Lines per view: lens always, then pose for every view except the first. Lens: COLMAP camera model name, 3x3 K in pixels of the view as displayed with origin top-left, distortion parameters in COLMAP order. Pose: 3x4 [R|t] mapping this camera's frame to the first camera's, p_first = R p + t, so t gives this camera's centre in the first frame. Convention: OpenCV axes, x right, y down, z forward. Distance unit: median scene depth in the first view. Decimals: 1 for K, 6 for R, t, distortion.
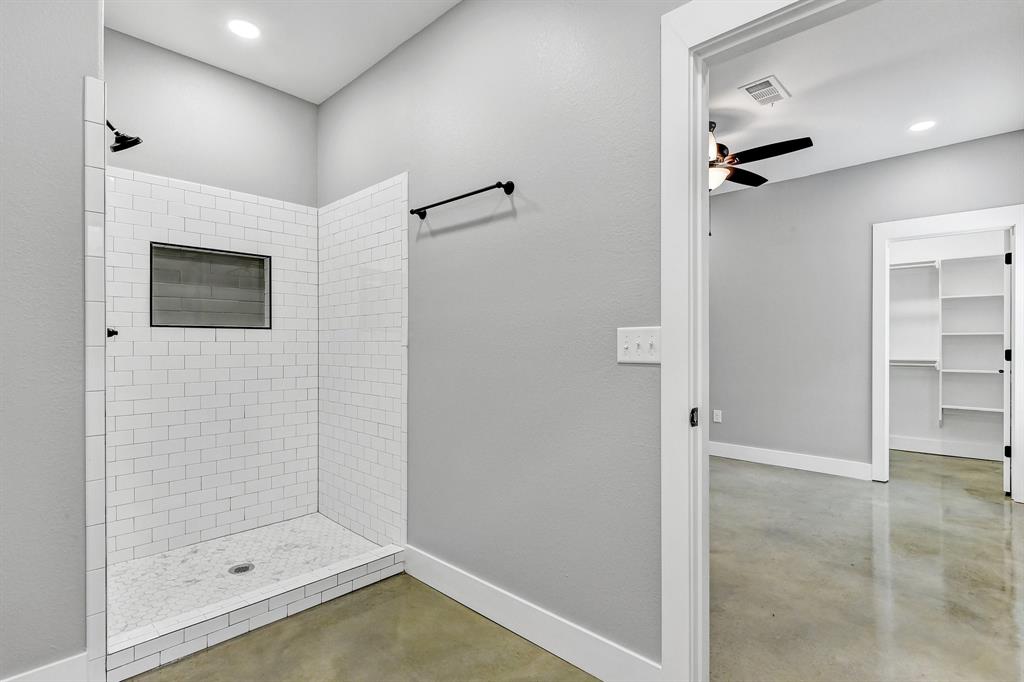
lens RADIAL K [[491.7, 0, 512.0], [0, 491.7, 341.0], [0, 0, 1]] dist [-0.009052, -0.000797]
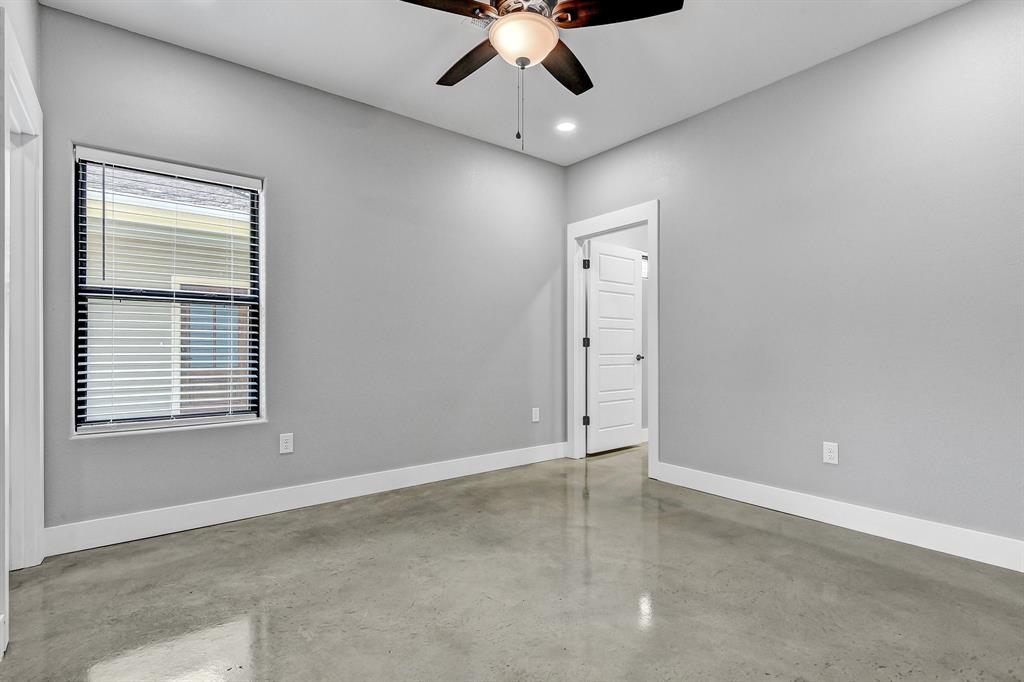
lens RADIAL K [[488.2, 0, 510.3], [0, 488.2, 346.0], [0, 0, 1]] dist [-0.003409, -0.011082]
pose [[-0.988509, 0.000420, 0.151162, 0.299920], [-0.001014, 0.999955, -0.009409, 0.042785], [-0.151159, -0.009454, -0.988464, 1.473850]]
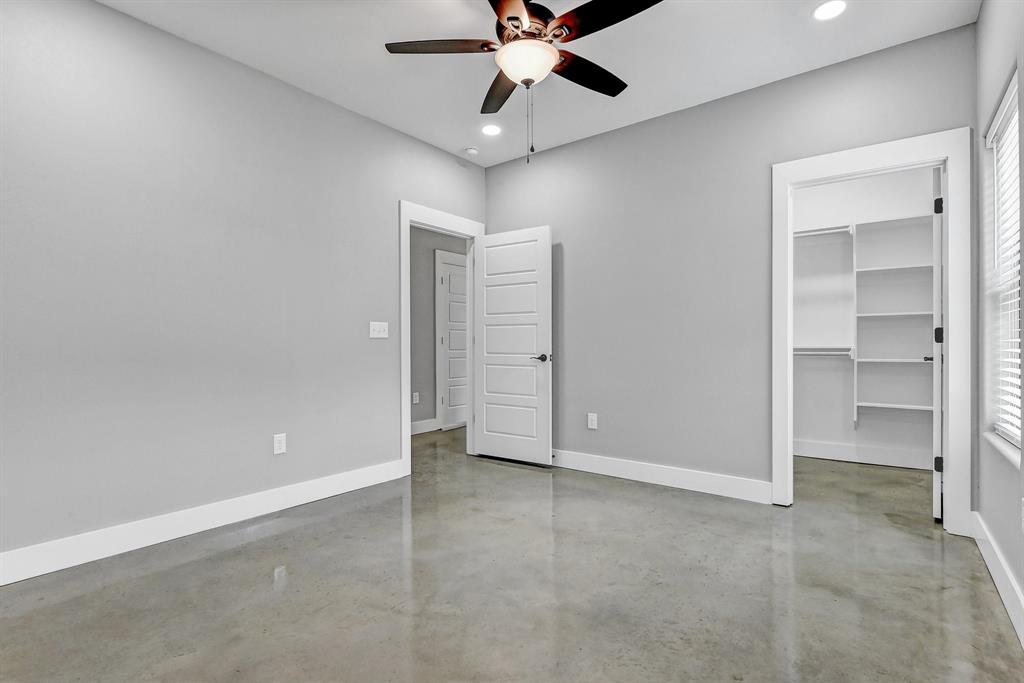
lens RADIAL K [[488.2, 0, 510.3], [0, 488.2, 346.5], [0, 0, 1]] dist [-0.003409, -0.011082]
pose [[0.994625, -0.006352, 0.103346, 0.284854], [0.005750, 0.999965, 0.006121, 0.037525], [-0.103381, -0.005493, 0.994627, 0.325228]]
